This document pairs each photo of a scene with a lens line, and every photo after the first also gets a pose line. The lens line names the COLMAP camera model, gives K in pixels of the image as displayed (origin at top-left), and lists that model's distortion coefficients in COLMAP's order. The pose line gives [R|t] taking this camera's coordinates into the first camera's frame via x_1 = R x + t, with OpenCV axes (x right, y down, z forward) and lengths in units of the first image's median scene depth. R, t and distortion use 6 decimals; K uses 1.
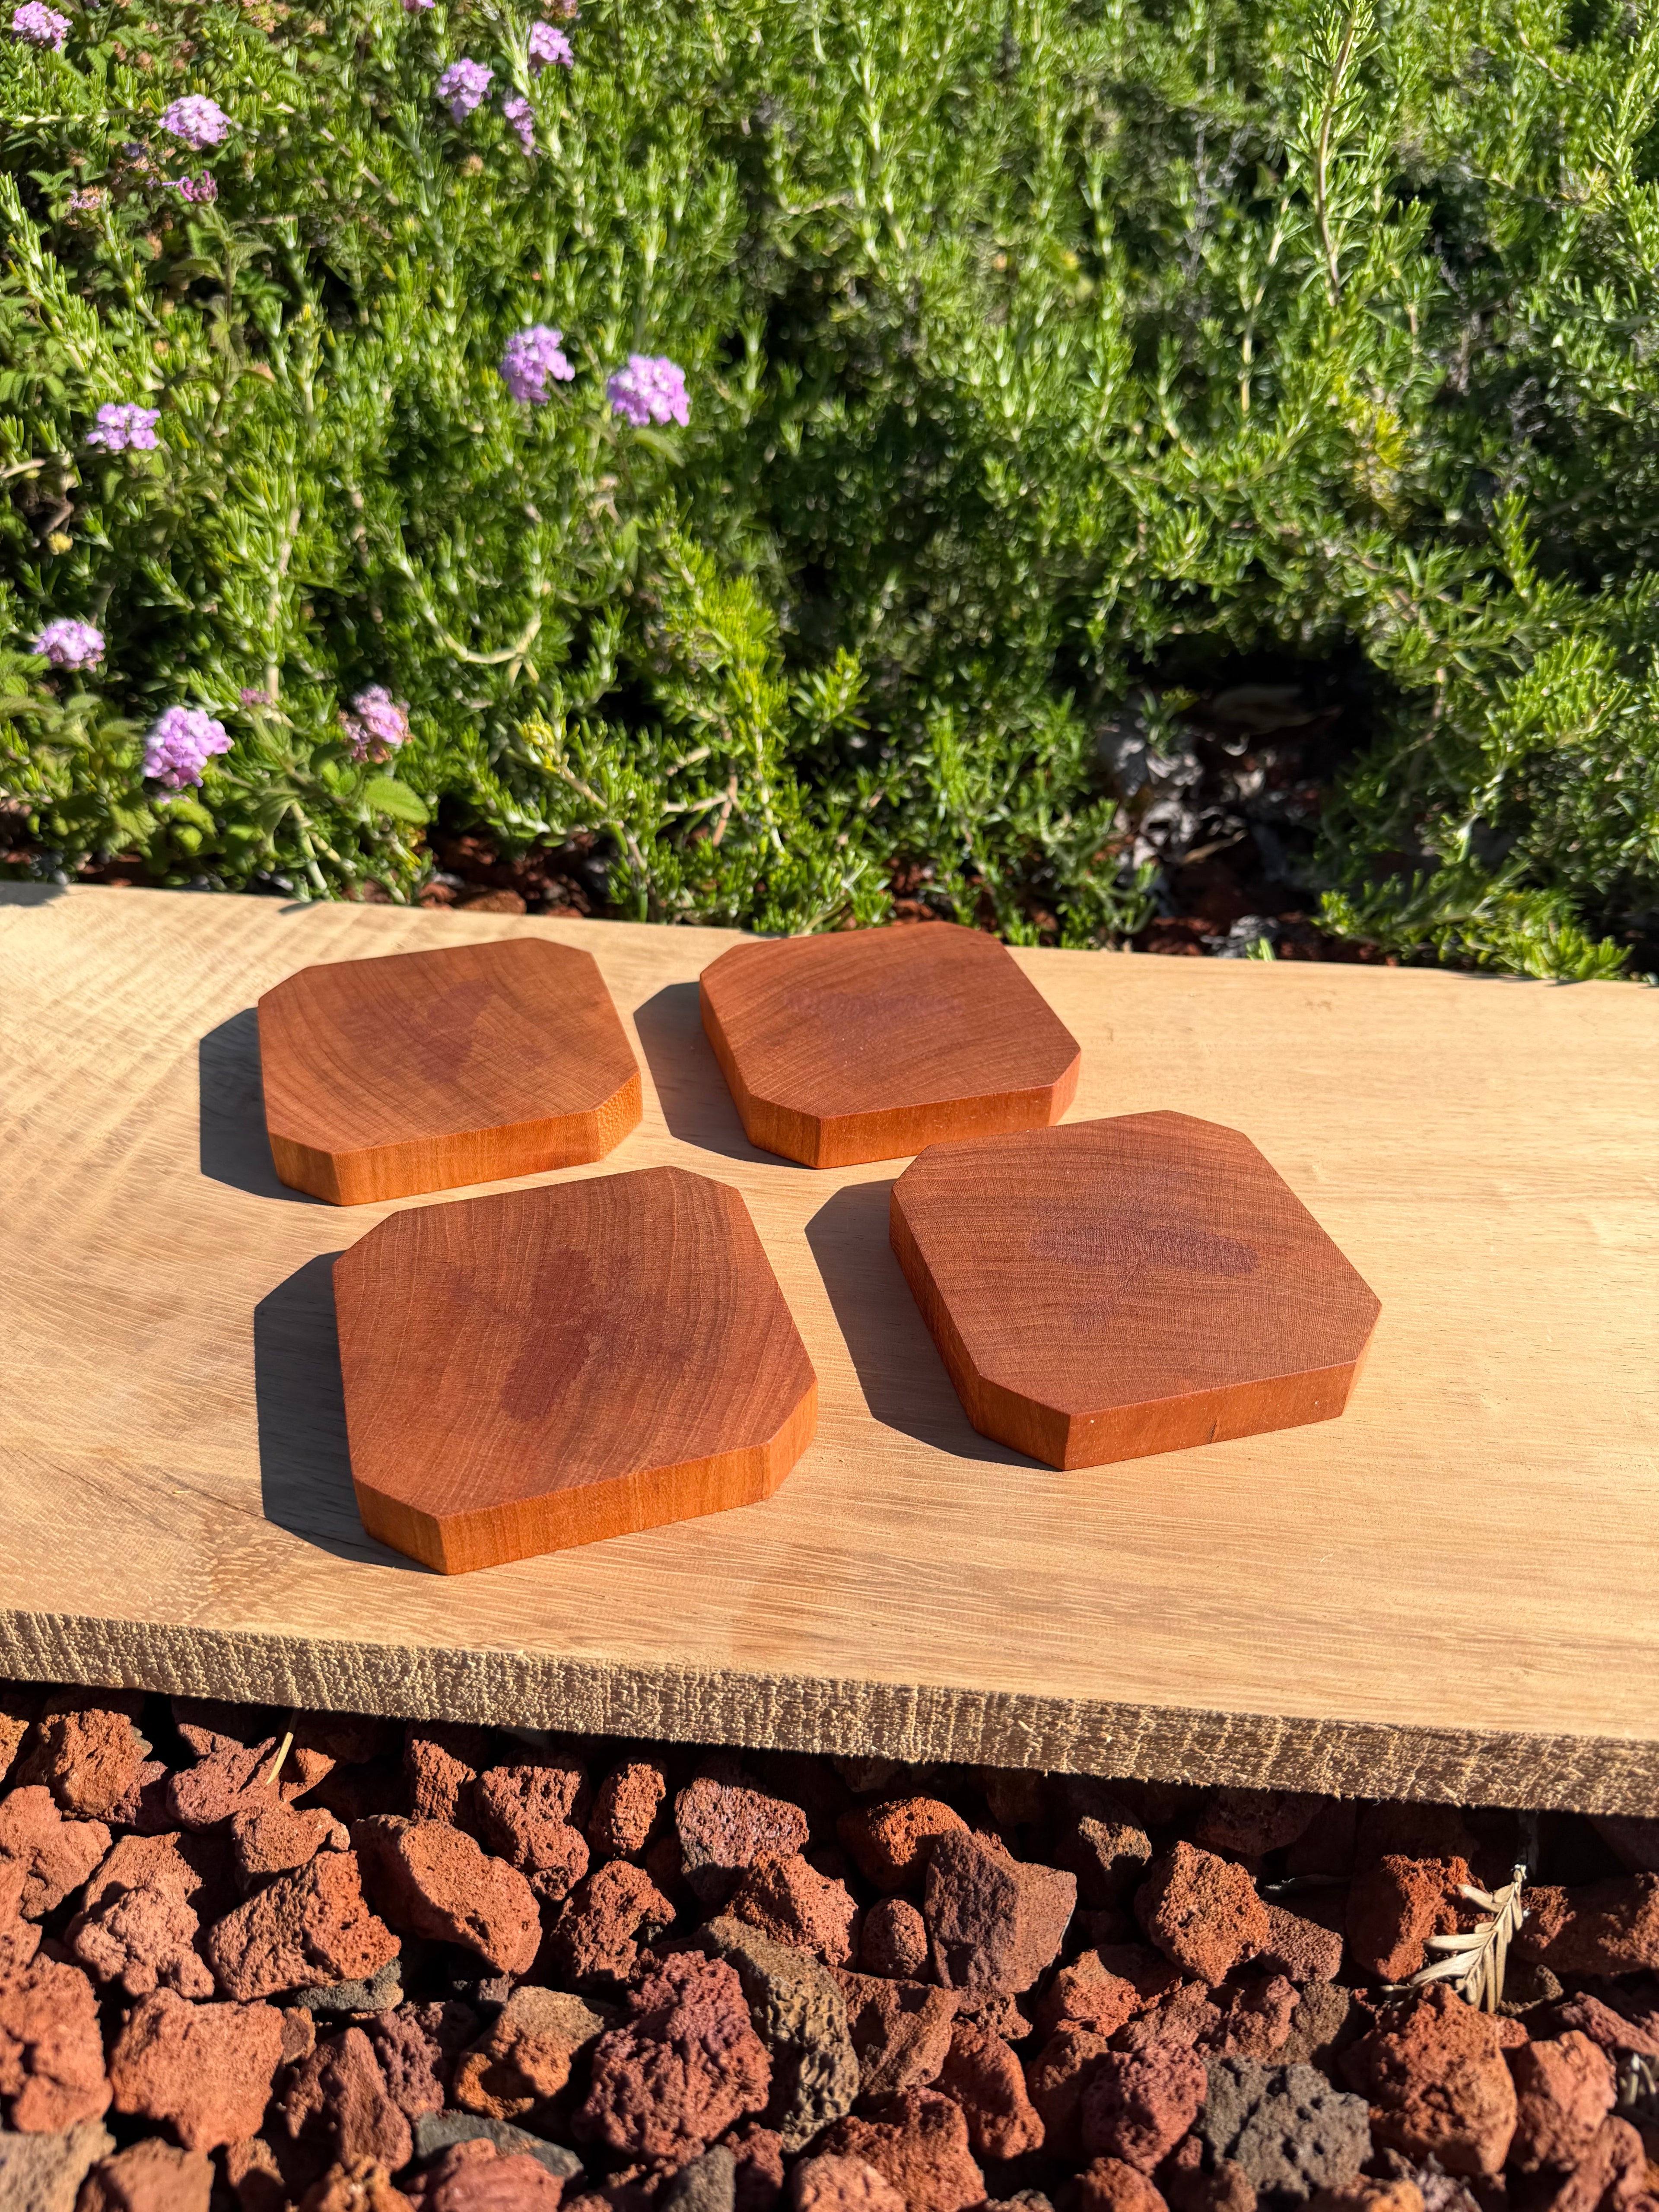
lens RADIAL K [[1594.5, 0, 830.7], [0, 1594.5, 1109.9], [0, 0, 1]] dist [0.059355, -0.137649]
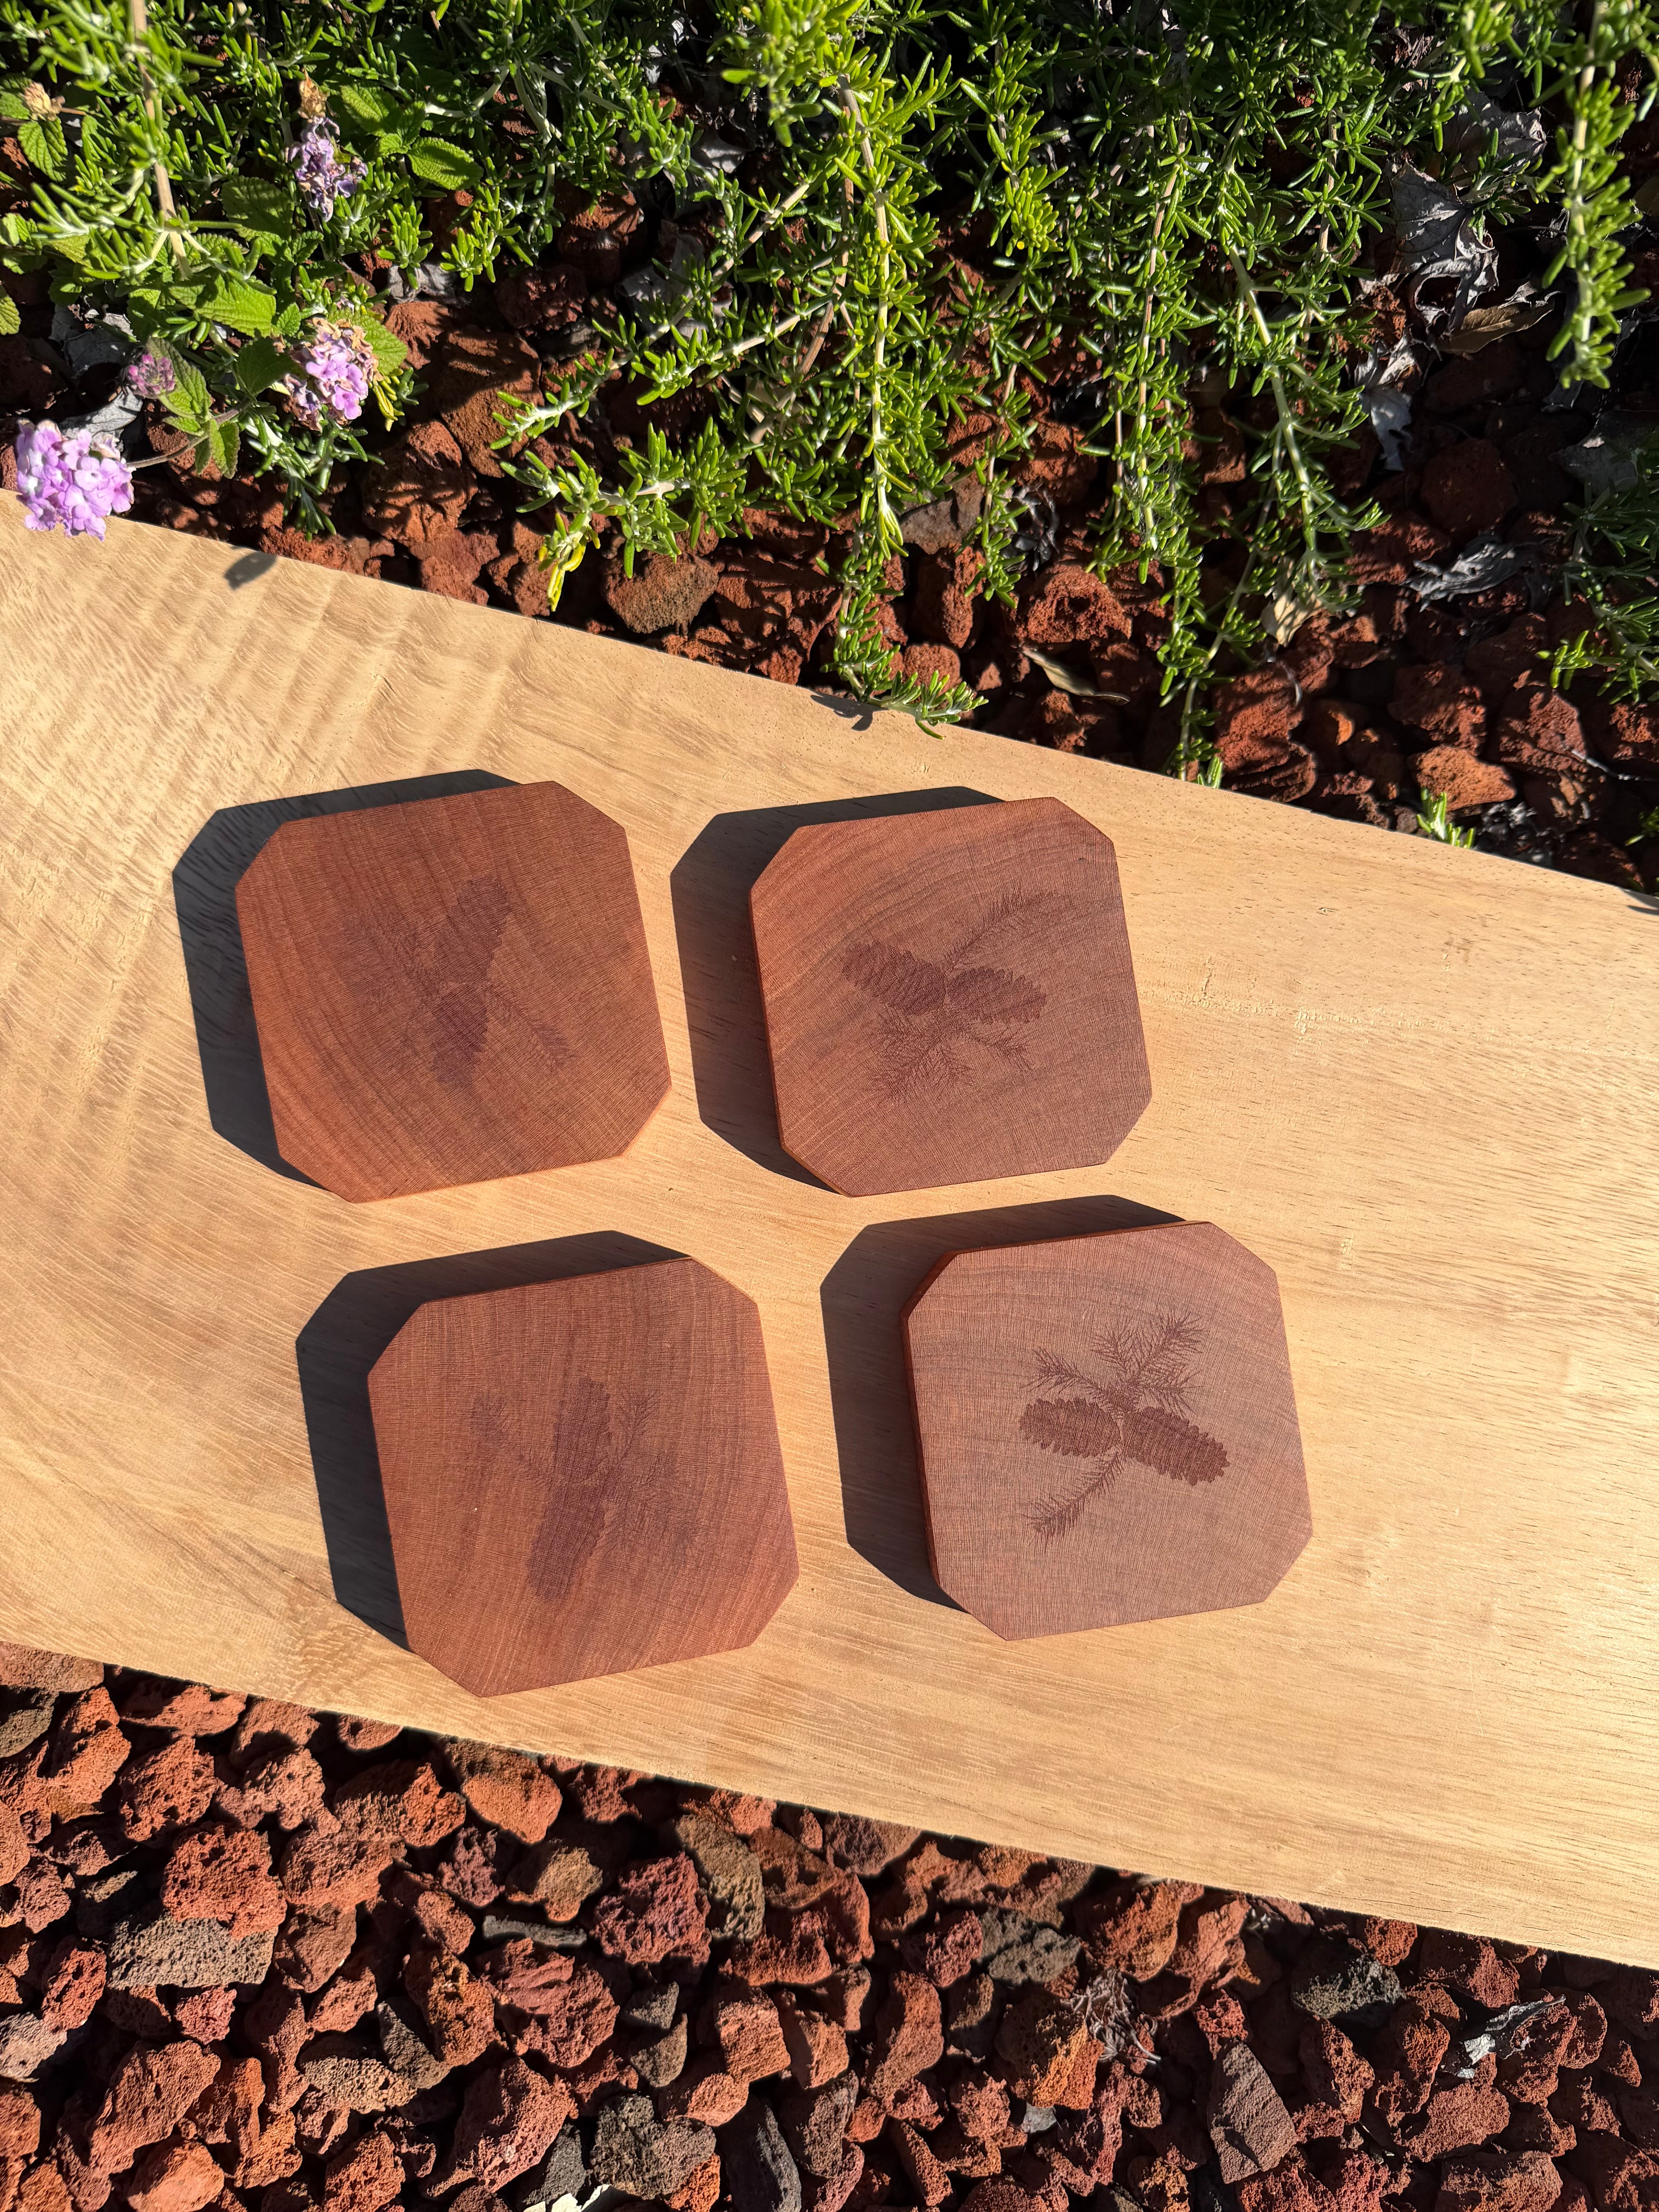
lens RADIAL K [[1636.5, 0, 833.6], [0, 1636.5, 1102.2], [0, 0, 1]] dist [-0.018641, -0.003315]
pose [[0.988134, 0.140581, 0.061866, -0.102057], [-0.138092, 0.636818, 0.758547, -0.909389], [0.067240, -0.758089, 0.648675, 0.475621]]
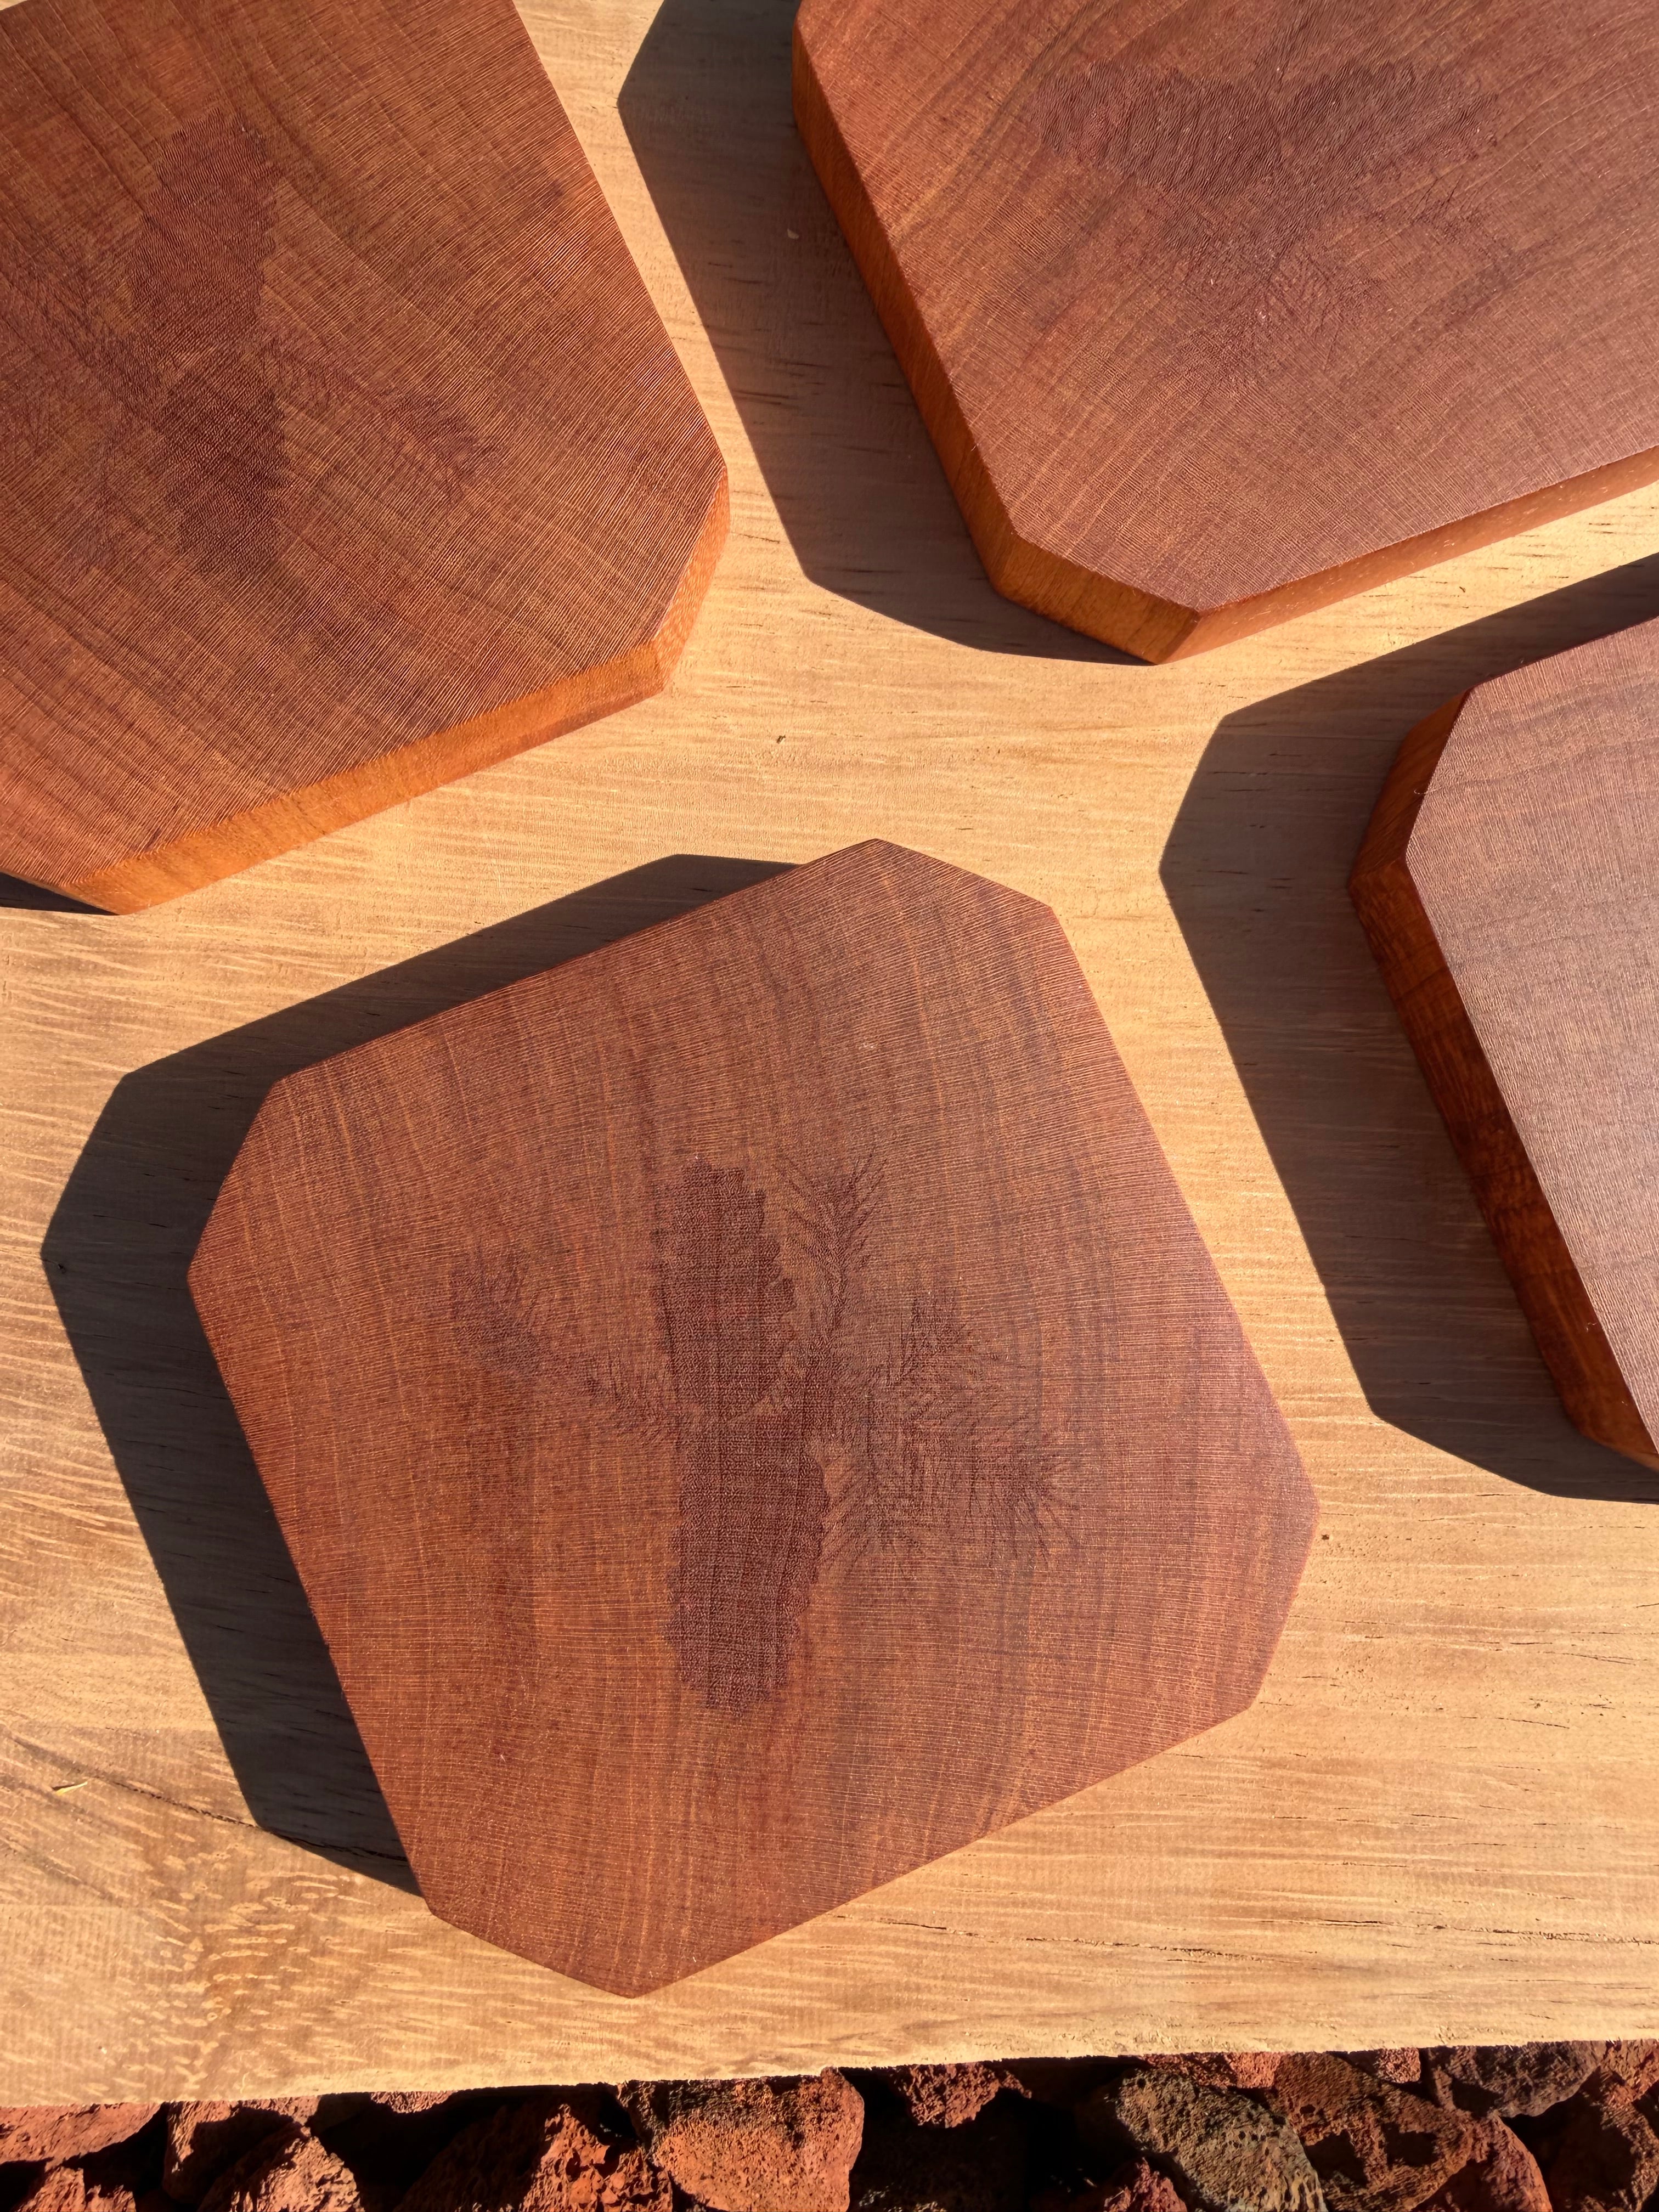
lens RADIAL K [[1709.3, 0, 828.6], [0, 1709.3, 999.0], [0, 0, 1]] dist [-0.130947, 0.242868]
pose [[0.994367, -0.102511, 0.026939, -0.145818], [0.049569, 0.674412, 0.736690, -0.296147], [-0.093687, -0.731205, 0.675694, 0.754676]]
